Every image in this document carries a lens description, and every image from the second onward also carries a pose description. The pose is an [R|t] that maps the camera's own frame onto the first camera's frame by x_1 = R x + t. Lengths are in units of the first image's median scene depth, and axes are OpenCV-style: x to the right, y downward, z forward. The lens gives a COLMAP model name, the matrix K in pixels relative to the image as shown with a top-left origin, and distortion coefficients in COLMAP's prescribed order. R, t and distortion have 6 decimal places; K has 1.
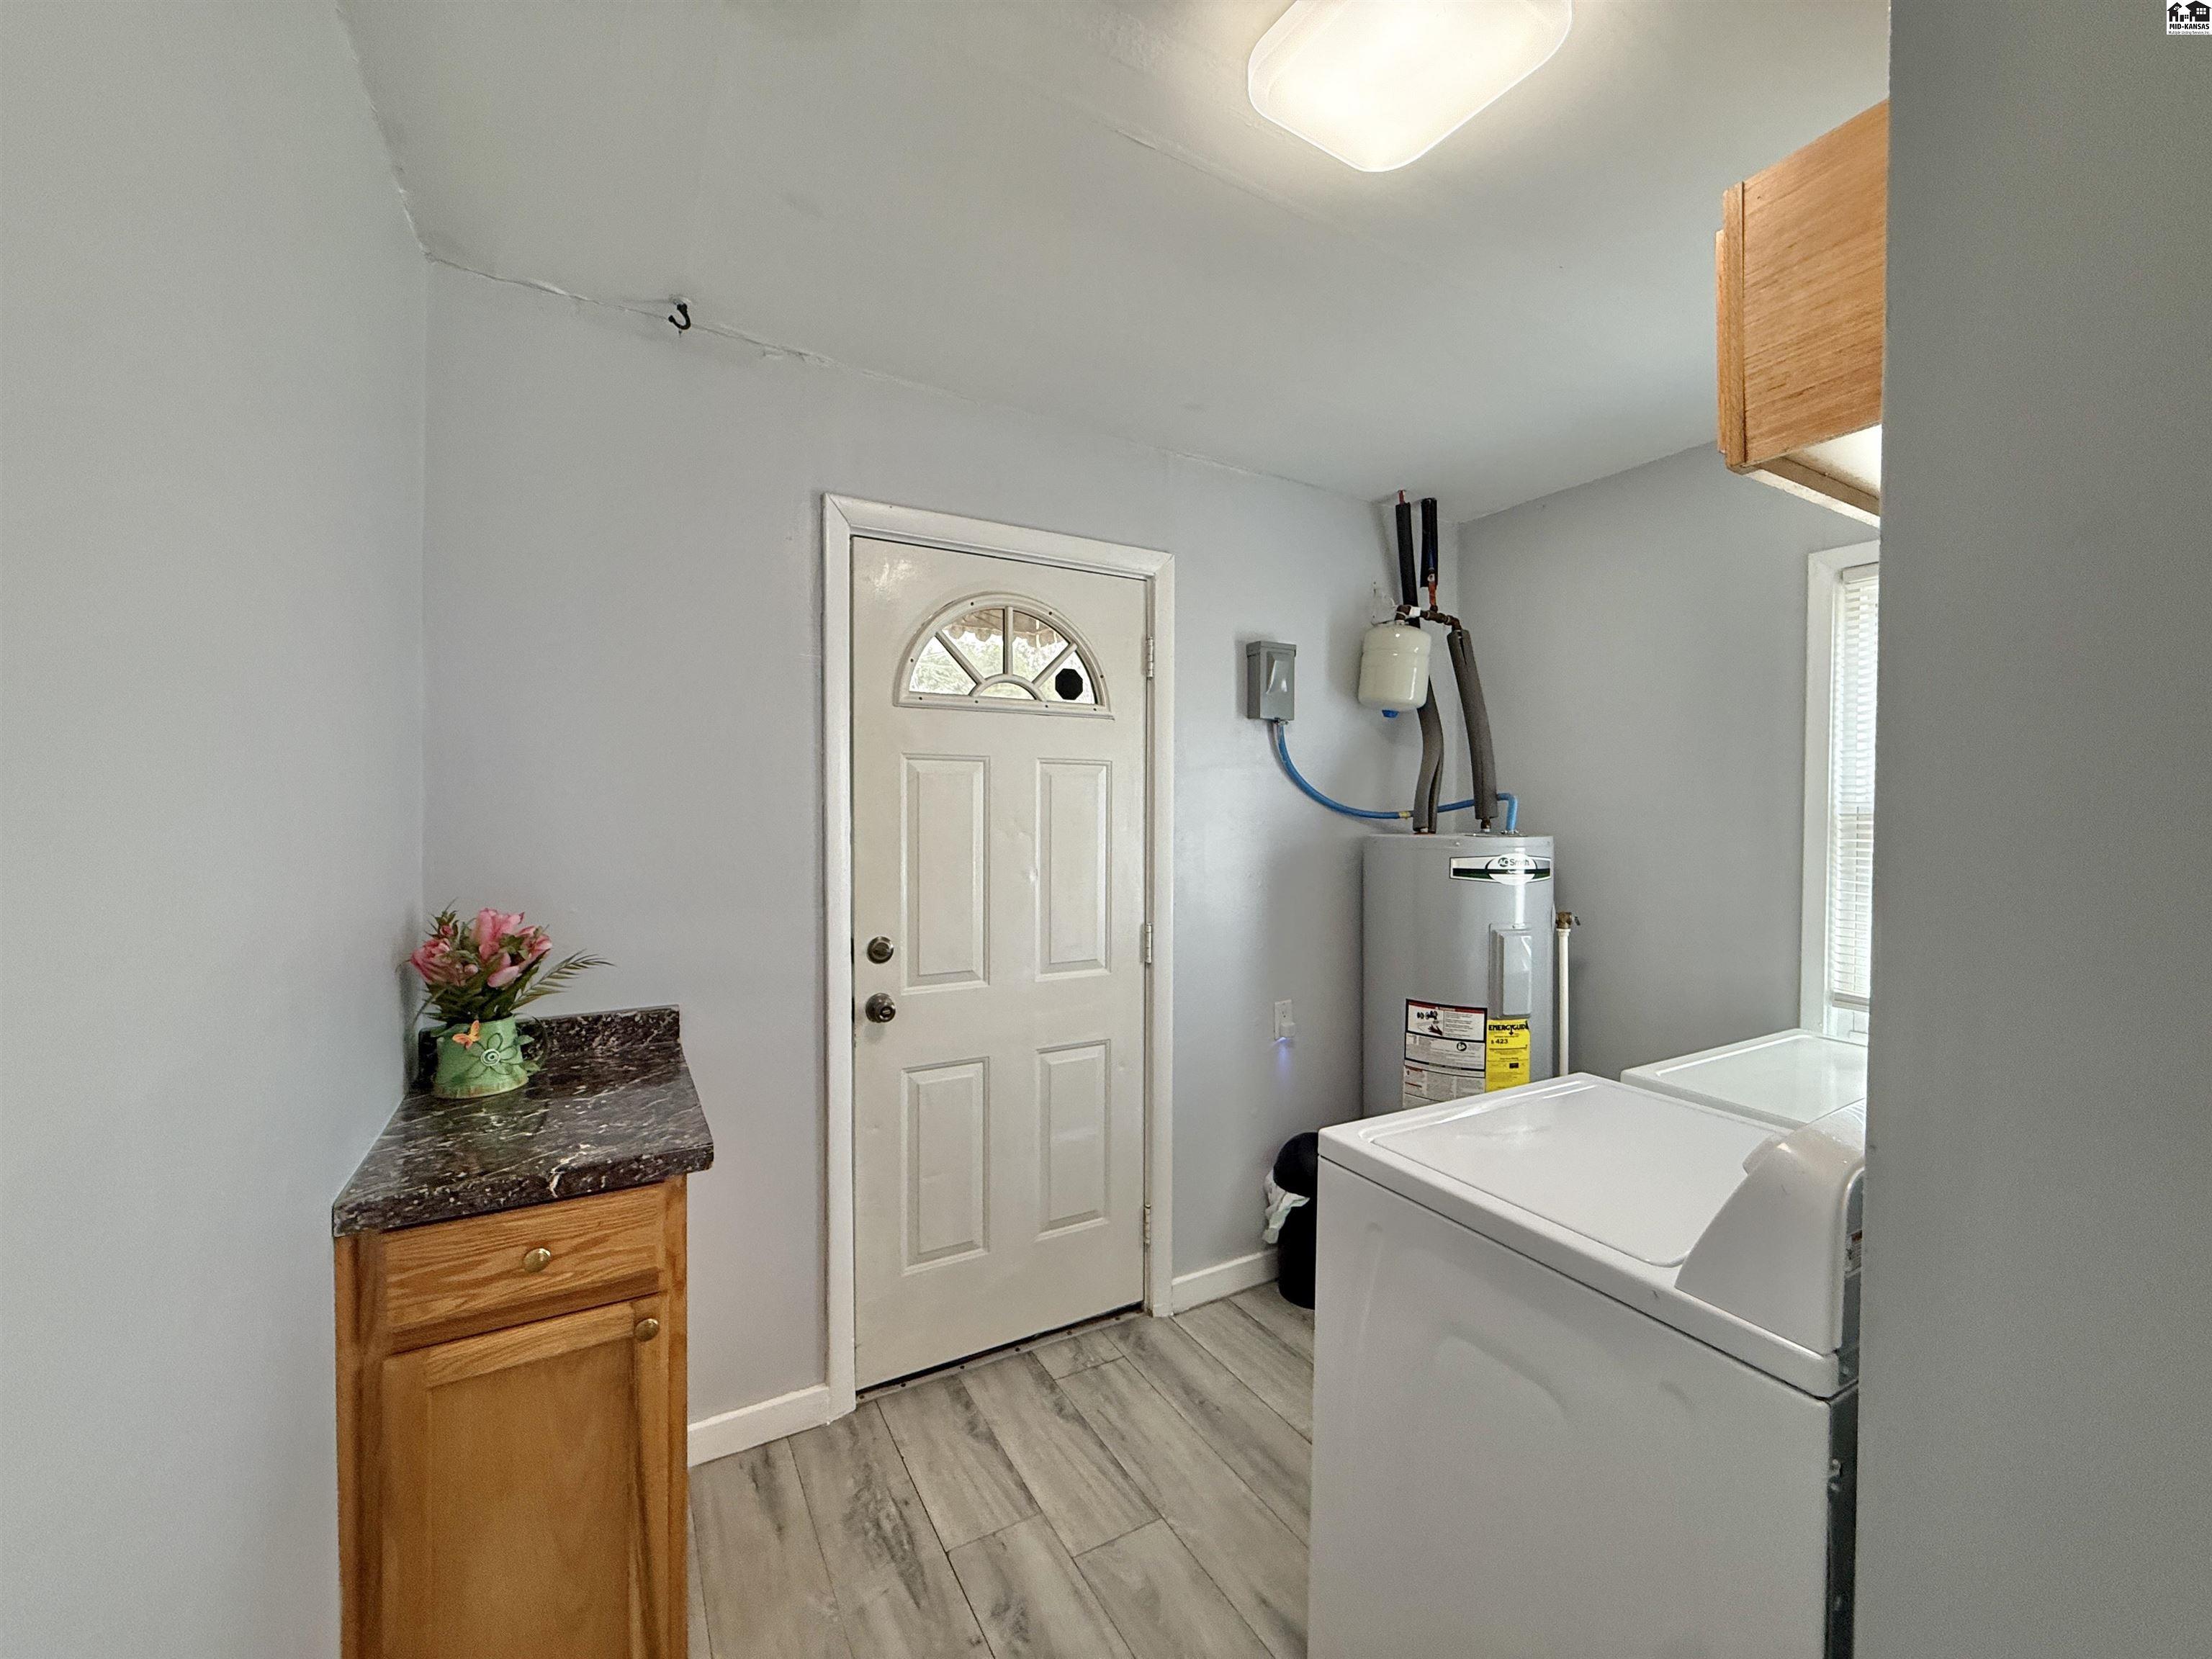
lens RADIAL K [[879.8, 0, 1097.1], [0, 879.8, 827.1], [0, 0, 1]] dist [-0.000351, 0.000003]
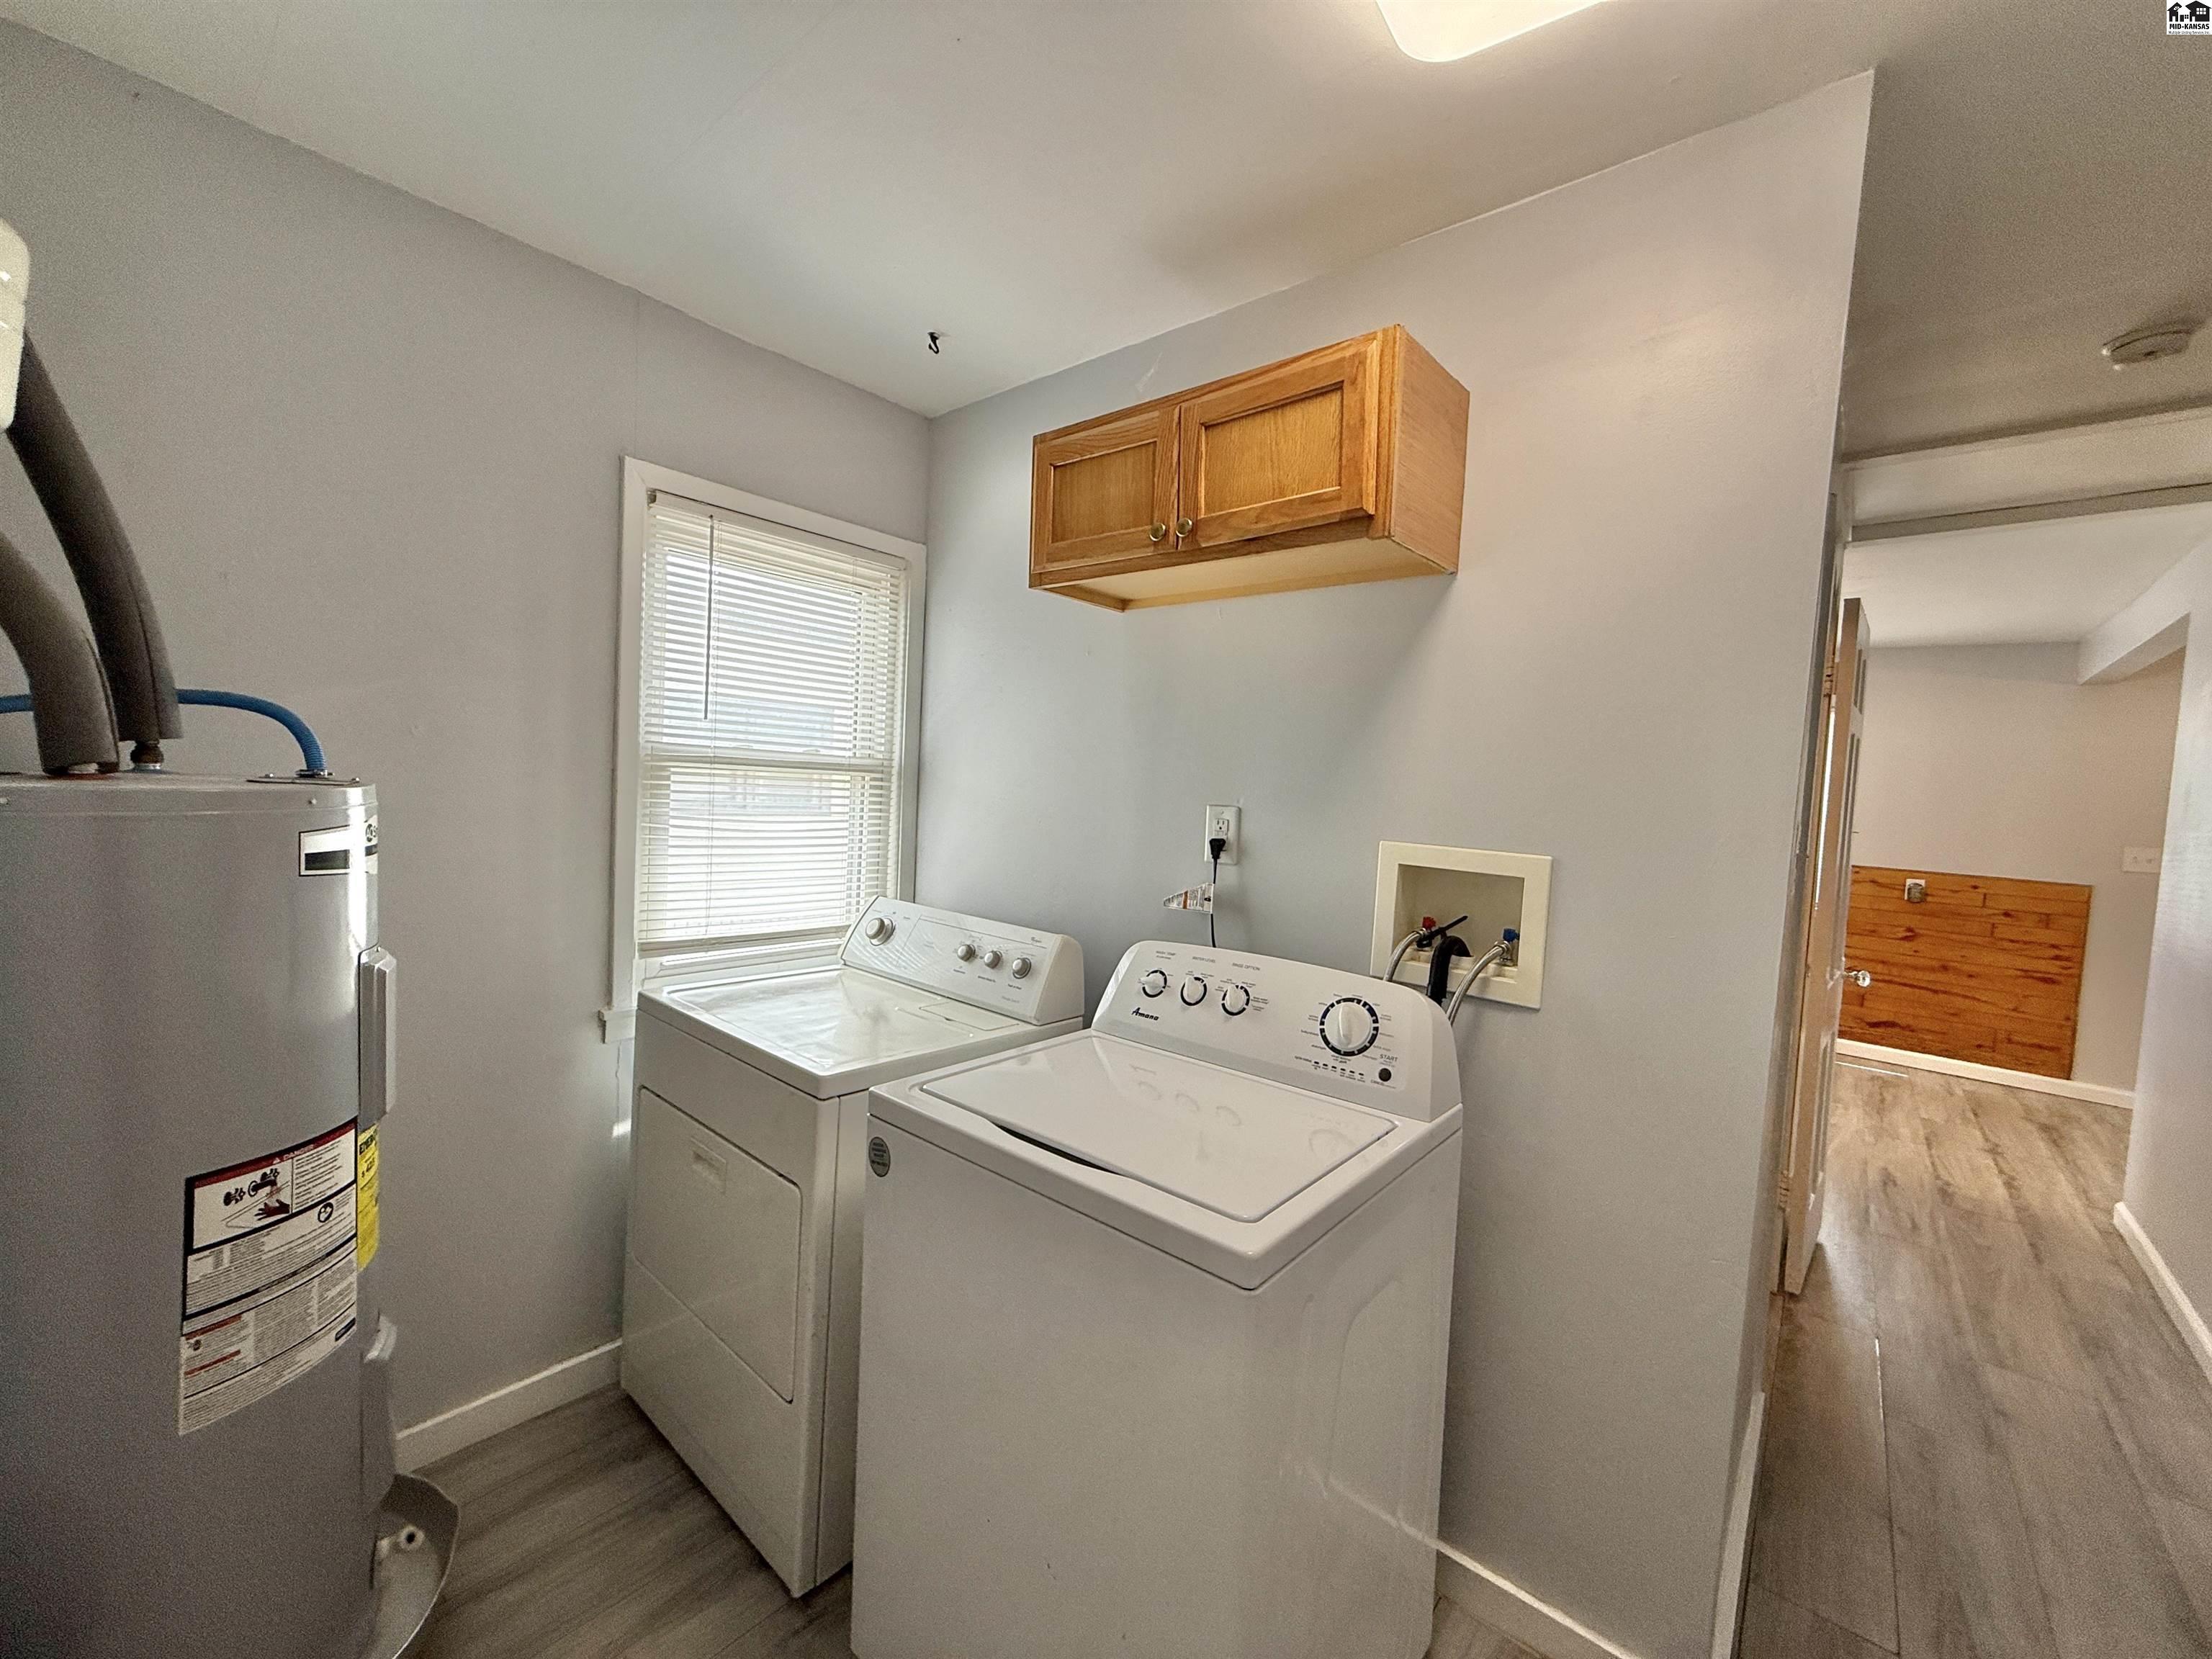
lens RADIAL K [[879.8, 0, 1097.1], [0, 879.8, 827.1], [0, 0, 1]] dist [-0.000351, 0.000003]
pose [[-0.338316, -0.065587, 0.938744, -0.176978], [-0.032098, 0.997792, 0.058145, -0.008647], [-0.940485, -0.010460, -0.339675, 0.749067]]
